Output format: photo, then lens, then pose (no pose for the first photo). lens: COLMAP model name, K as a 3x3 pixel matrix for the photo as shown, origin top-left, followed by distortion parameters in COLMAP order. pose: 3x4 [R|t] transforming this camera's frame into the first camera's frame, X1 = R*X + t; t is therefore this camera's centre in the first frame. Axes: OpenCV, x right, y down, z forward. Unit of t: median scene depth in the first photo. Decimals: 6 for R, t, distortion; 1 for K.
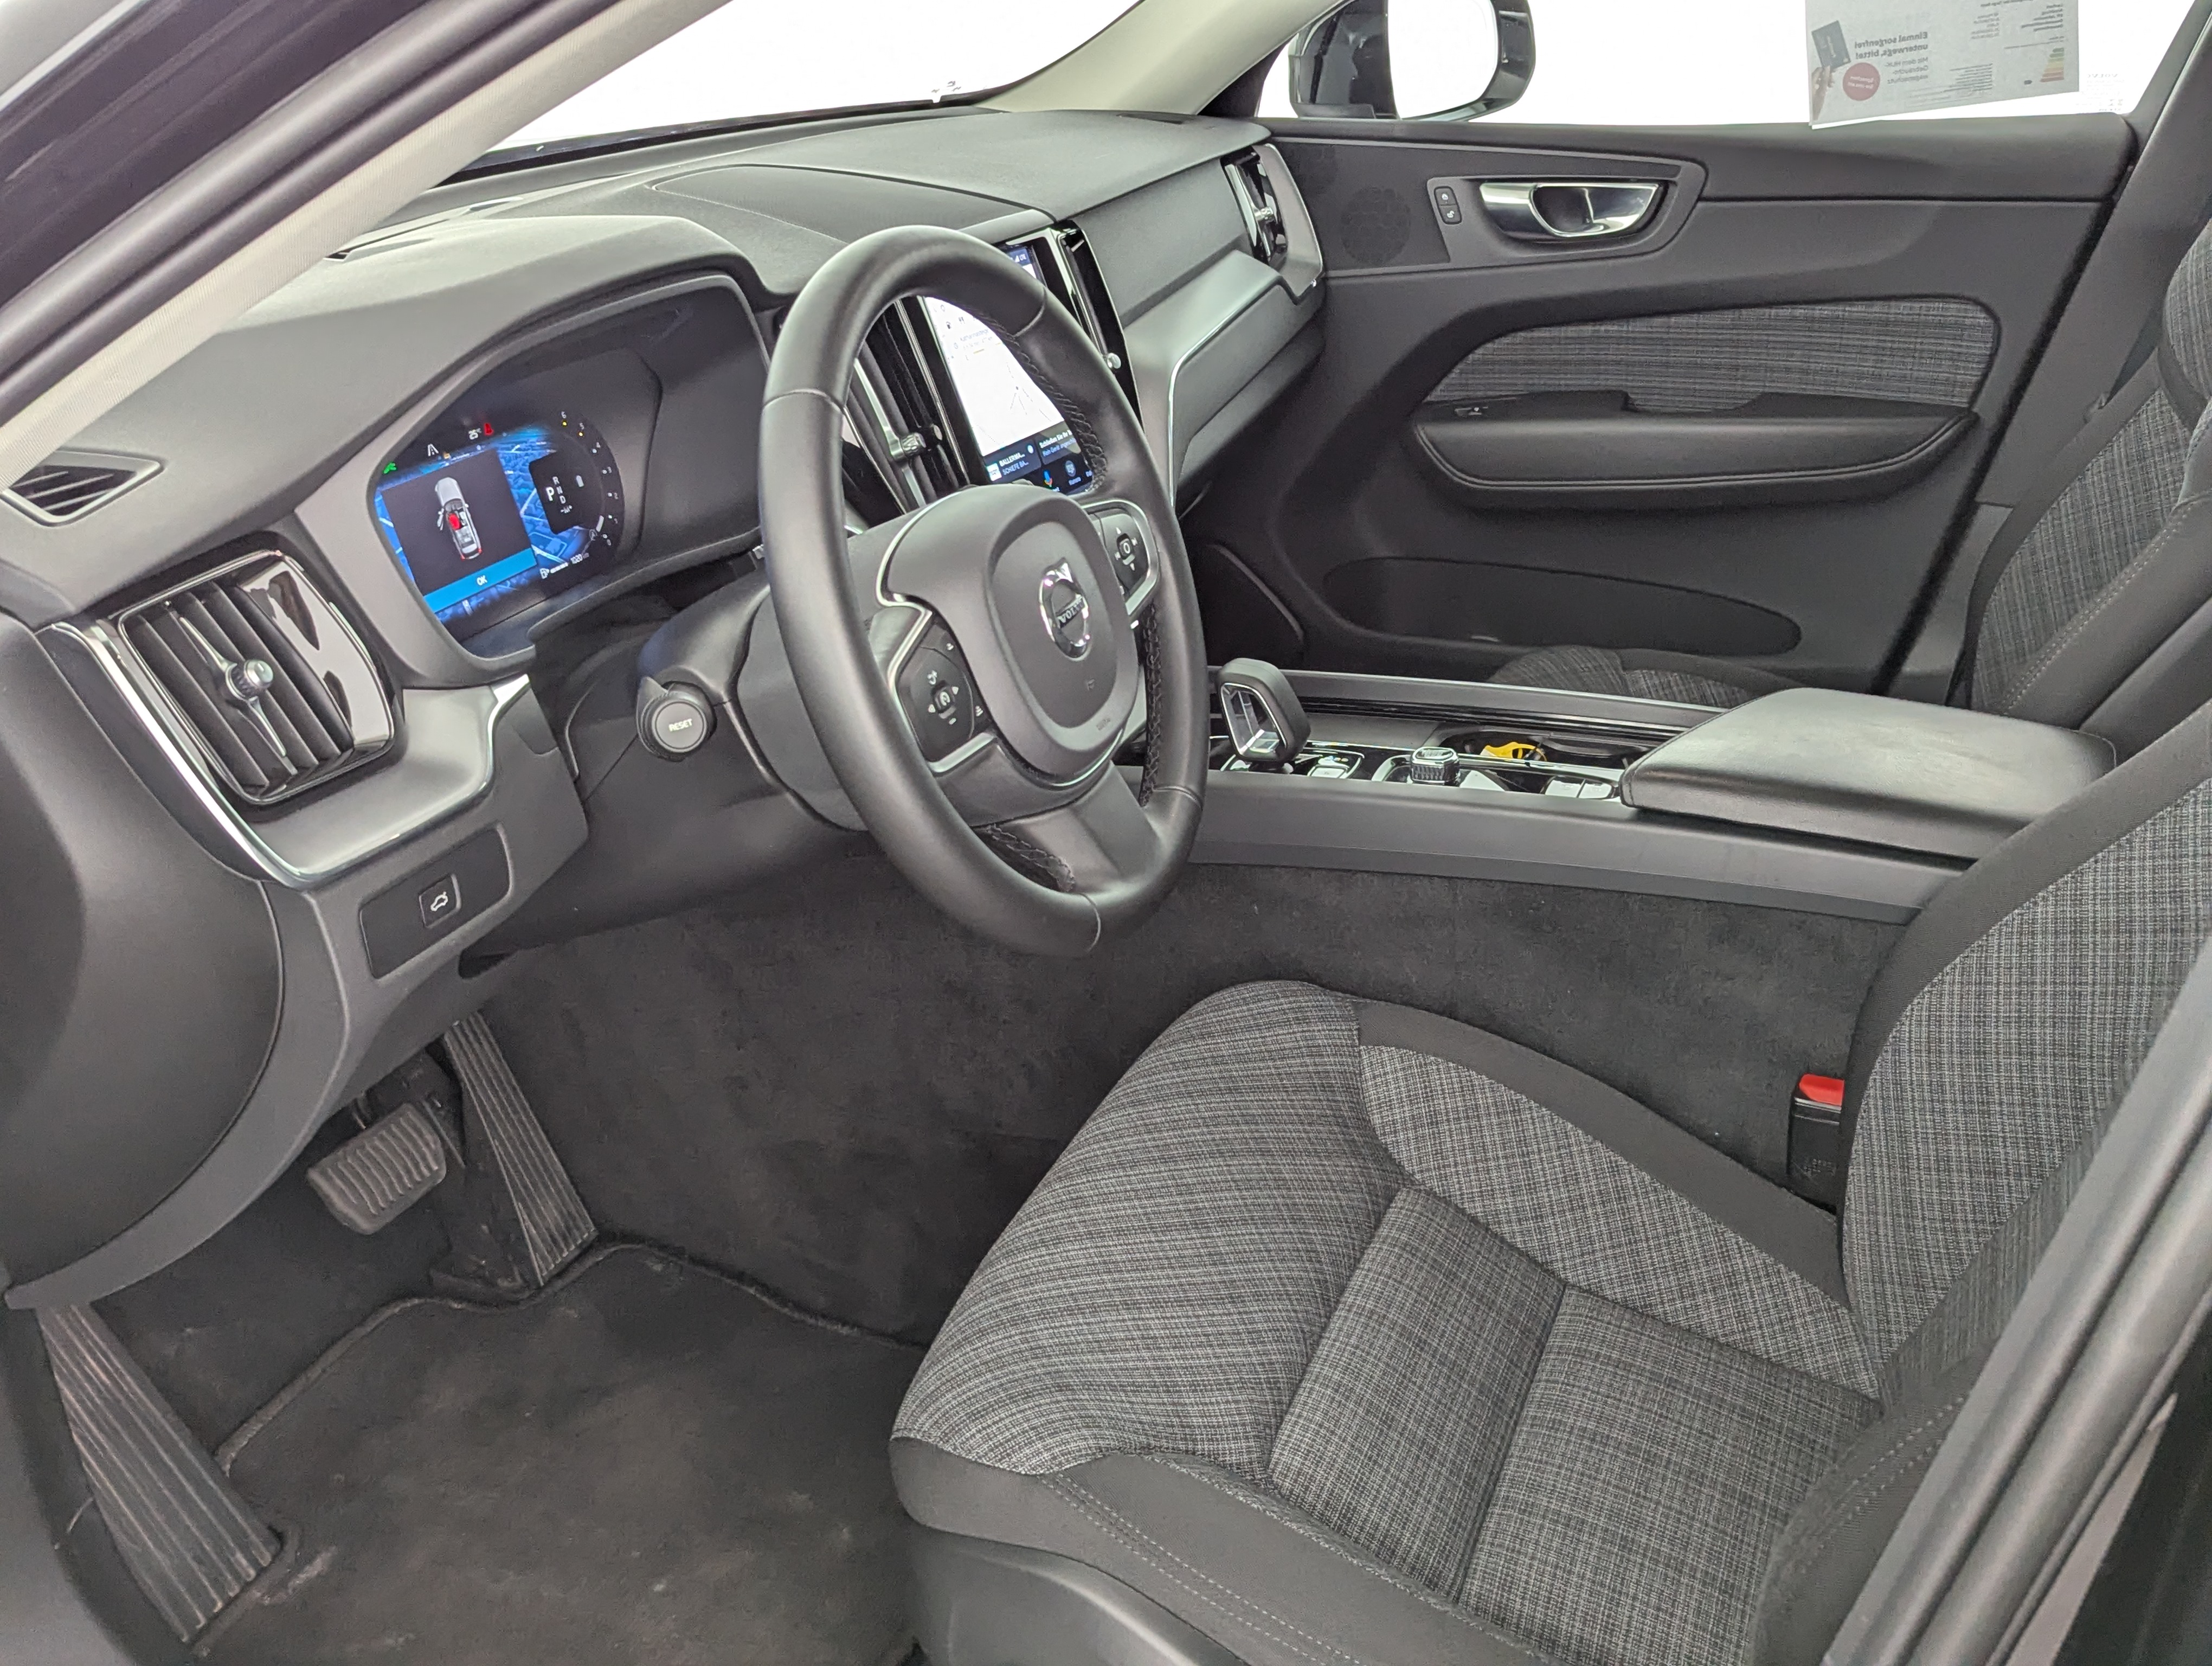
lens RADIAL K [[2071.2, 0, 1109.5], [0, 2071.2, 824.5], [0, 0, 1]] dist [0.039962, 0.000000]
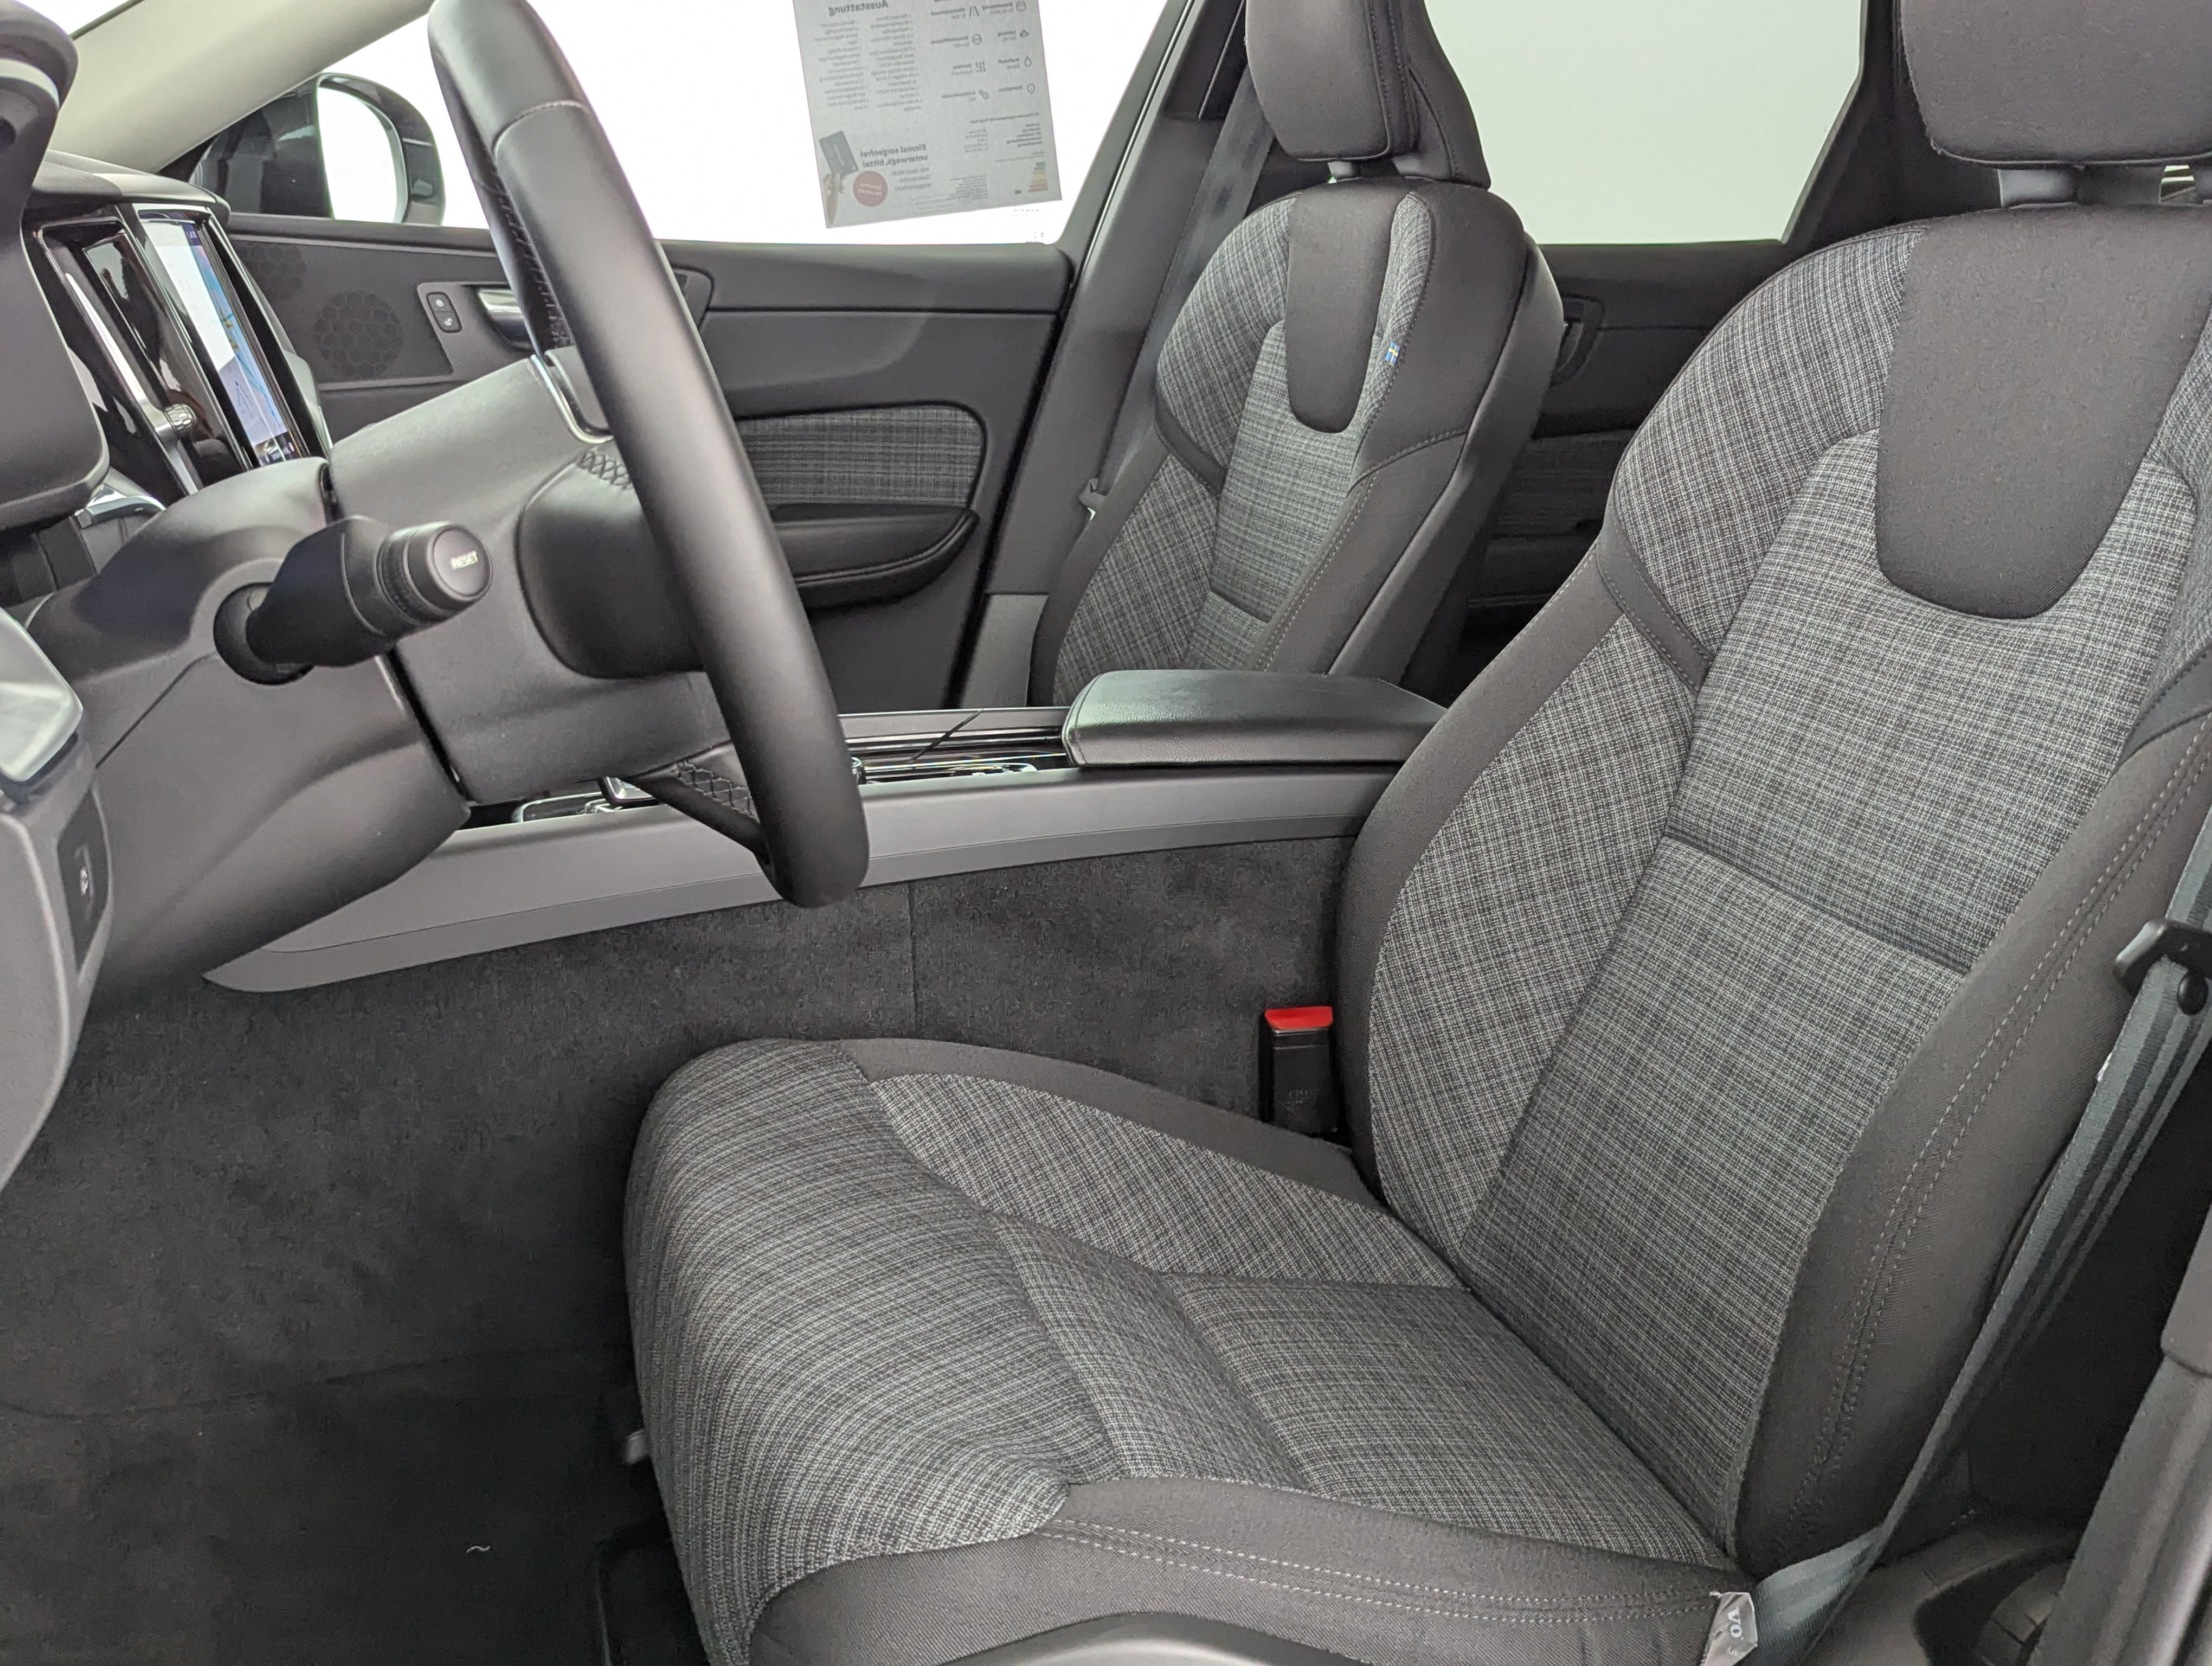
lens RADIAL K [[2071.2, 0, 1096.2], [0, 2071.2, 811.4], [0, 0, 1]] dist [0.039962, 0.000000]
pose [[0.760890, -0.112459, 0.639062, -0.263381], [0.223395, 0.970060, -0.095276, 0.076524], [-0.609214, 0.215258, 0.763232, 0.198442]]
